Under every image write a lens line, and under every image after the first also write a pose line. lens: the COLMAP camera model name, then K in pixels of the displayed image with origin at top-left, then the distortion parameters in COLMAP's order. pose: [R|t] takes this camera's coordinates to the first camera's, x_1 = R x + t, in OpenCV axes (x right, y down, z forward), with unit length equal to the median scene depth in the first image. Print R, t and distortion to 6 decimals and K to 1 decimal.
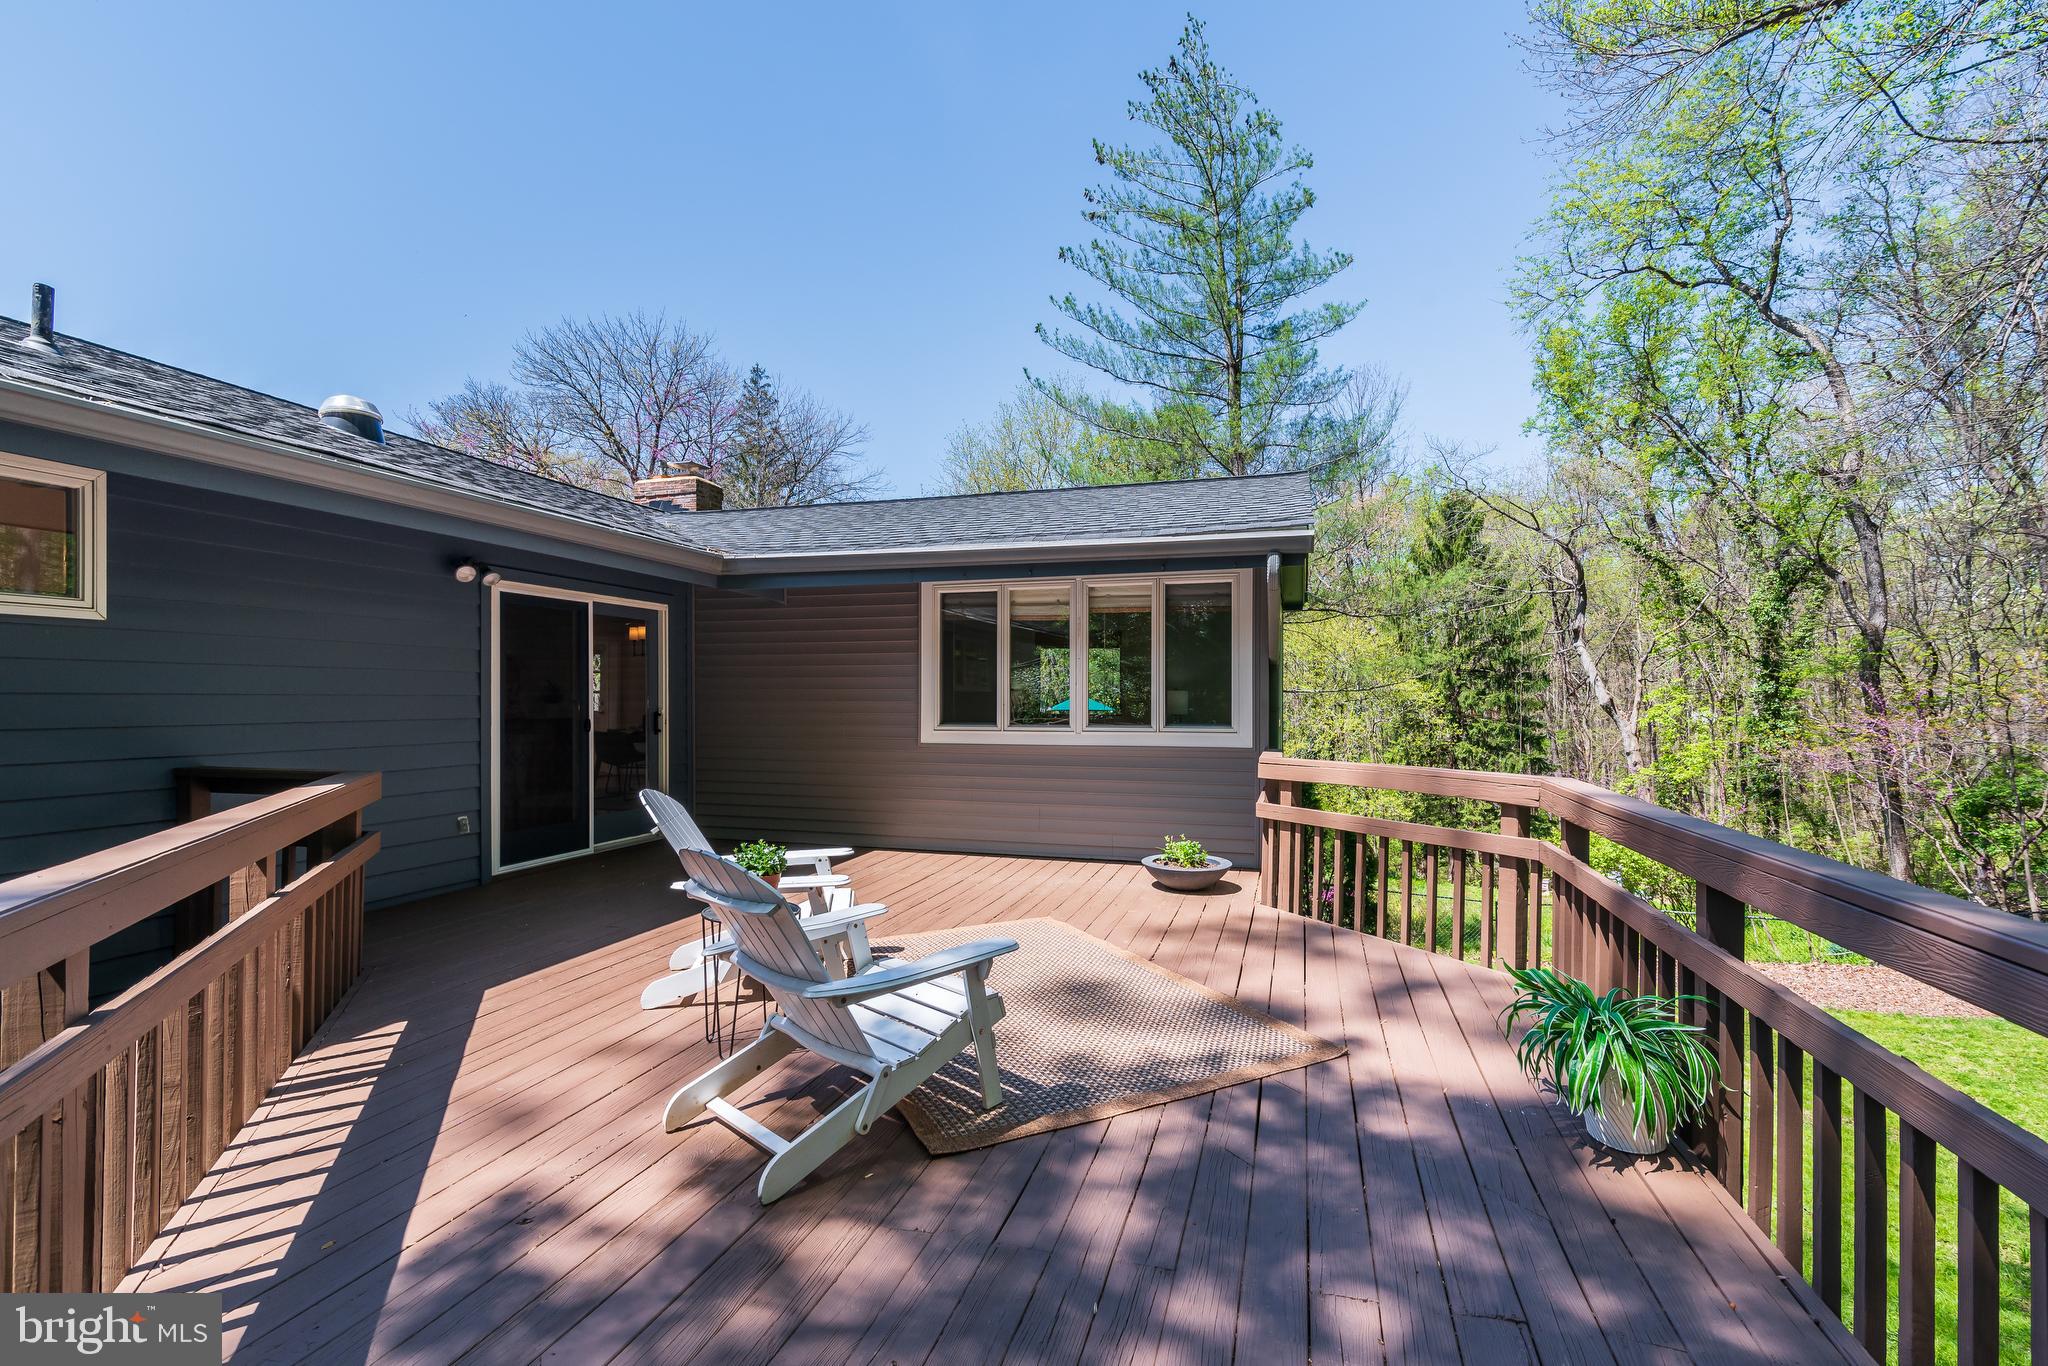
lens RADIAL K [[935.1, 0, 1037.8], [0, 935.1, 699.5], [0, 0, 1]] dist [-0.002382, 0.001082]
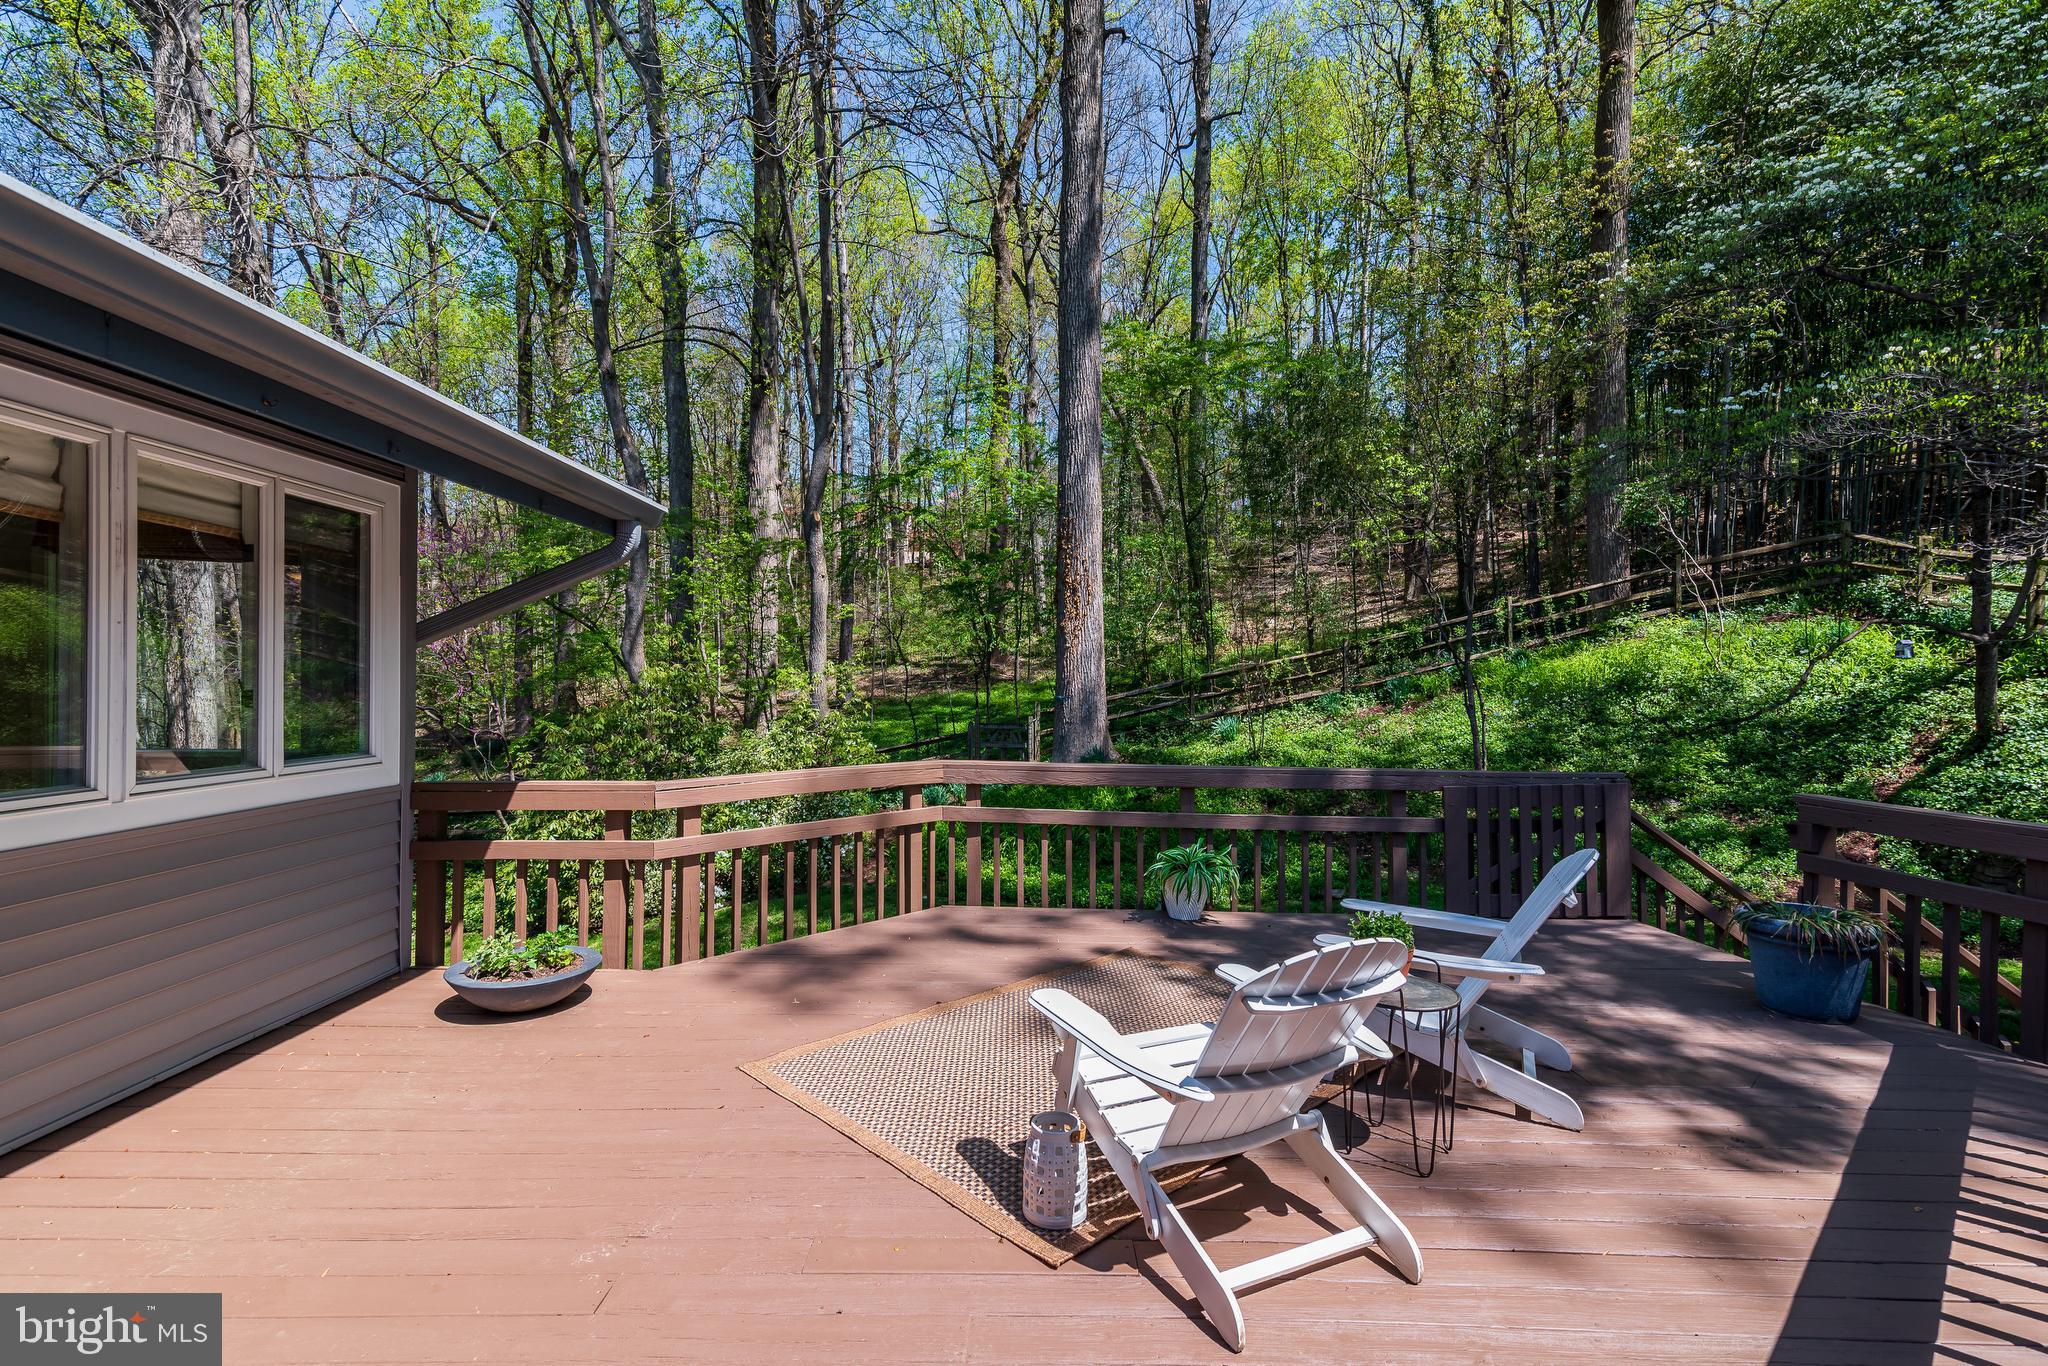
lens RADIAL K [[935.1, 0, 1041.8], [0, 935.1, 679.4], [0, 0, 1]] dist [-0.002382, 0.001082]
pose [[-0.294772, -0.005931, 0.955549, -0.766665], [-0.013342, 0.999909, 0.002090, -0.033269], [-0.955474, -0.012133, -0.294824, 1.186196]]
